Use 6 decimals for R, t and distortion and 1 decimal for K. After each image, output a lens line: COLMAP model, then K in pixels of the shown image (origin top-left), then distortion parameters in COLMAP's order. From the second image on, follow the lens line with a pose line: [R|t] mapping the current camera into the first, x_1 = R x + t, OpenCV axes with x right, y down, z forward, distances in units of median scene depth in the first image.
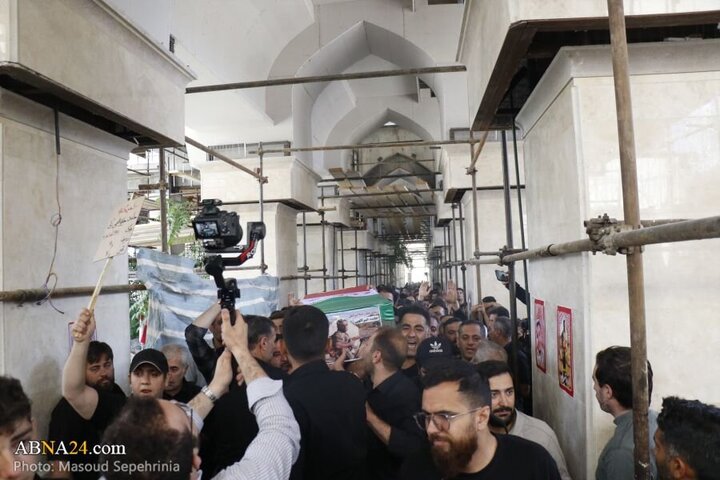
lens RADIAL K [[604.7, 0, 364.3], [0, 604.7, 238.8], [0, 0, 1]] dist [-0.158876, 0.186686]
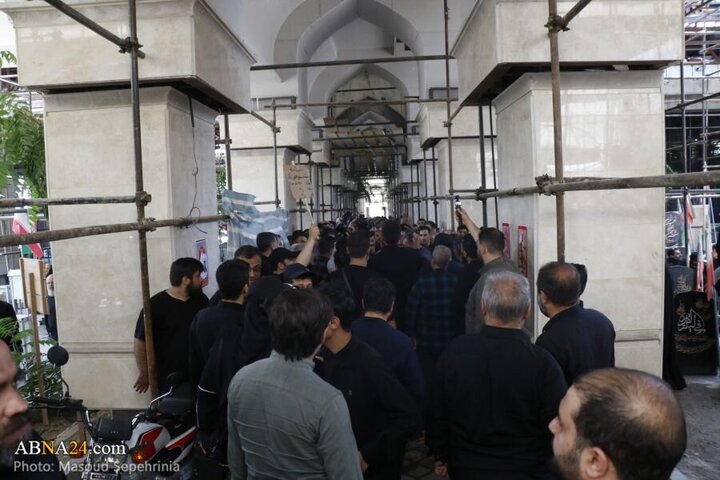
lens RADIAL K [[604.7, 0, 364.3], [0, 604.7, 238.8], [0, 0, 1]] dist [-0.158876, 0.186686]
pose [[0.997163, -0.006429, 0.074998, -0.083796], [-0.001681, 0.994195, 0.107582, -0.010353], [-0.075254, -0.107403, 0.991363, -0.229095]]
